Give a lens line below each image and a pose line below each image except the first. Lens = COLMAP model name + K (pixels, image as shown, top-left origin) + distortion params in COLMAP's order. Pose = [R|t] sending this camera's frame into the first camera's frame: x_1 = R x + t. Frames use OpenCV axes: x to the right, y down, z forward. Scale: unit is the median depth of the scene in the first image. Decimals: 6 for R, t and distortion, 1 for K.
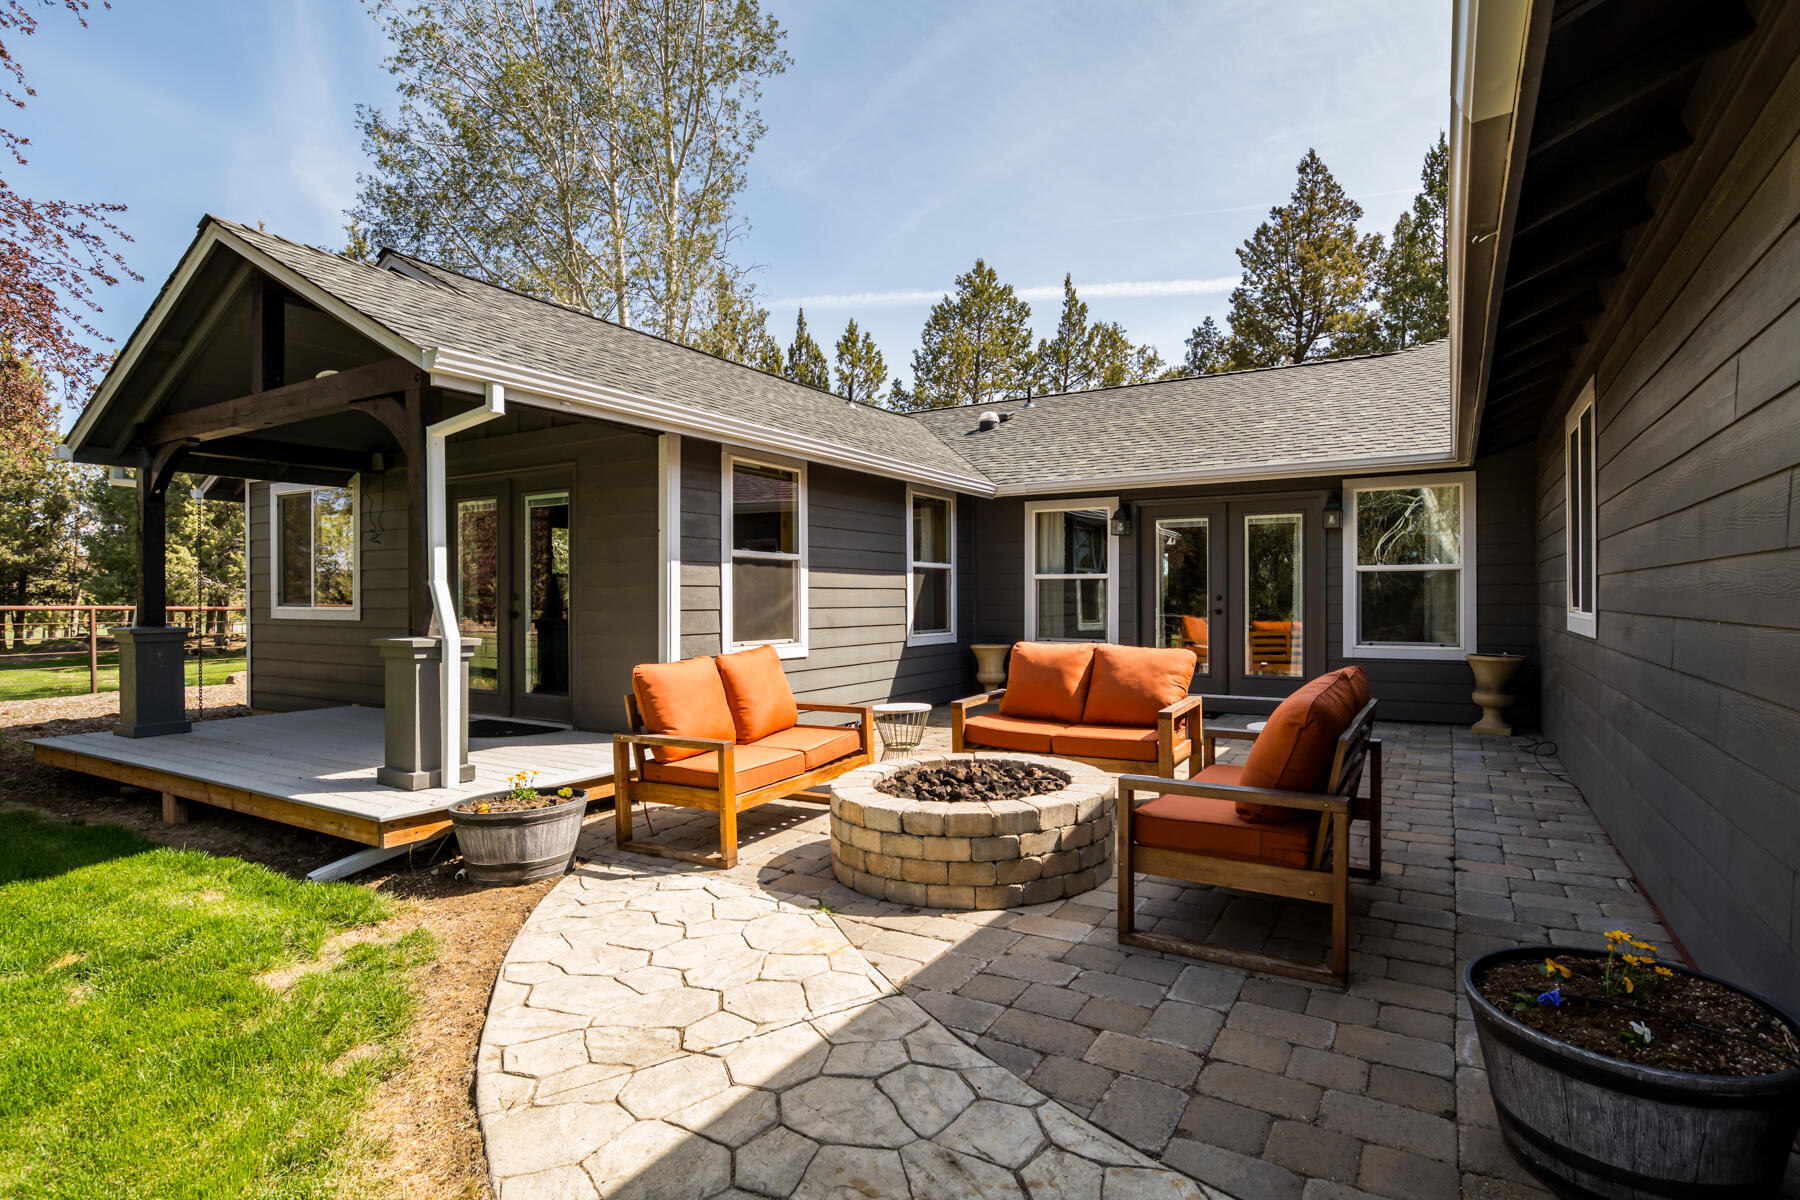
lens RADIAL K [[907.3, 0, 901.2], [0, 907.3, 603.2], [0, 0, 1]] dist [-0.022879, 0.011341]
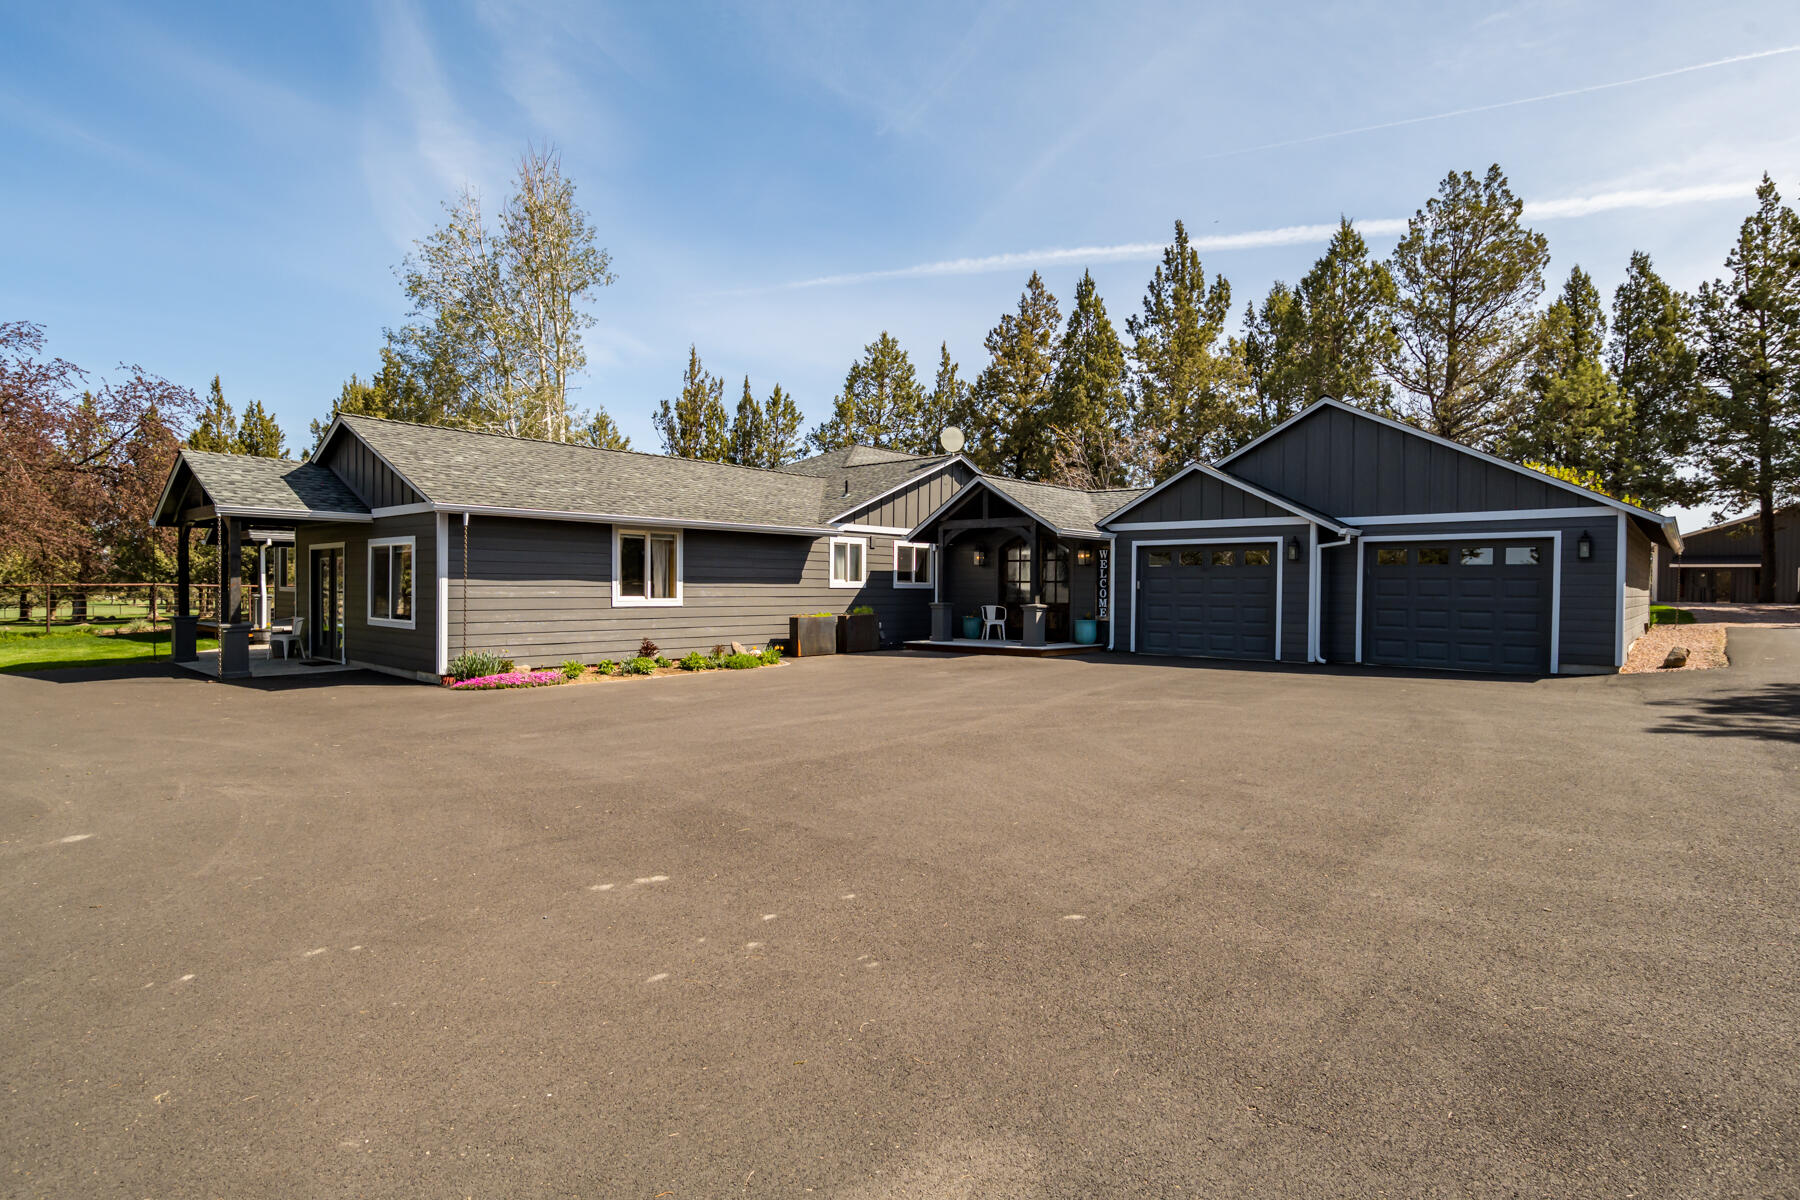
lens RADIAL K [[897.3, 0, 907.5], [0, 897.3, 595.3], [0, 0, 1]] dist [-0.004090, 0.000319]
pose [[0.984204, 0.015875, -0.176327, 0.390594], [-0.014643, 0.999858, 0.008289, -0.004722], [0.176434, -0.005577, 0.984297, -0.318245]]
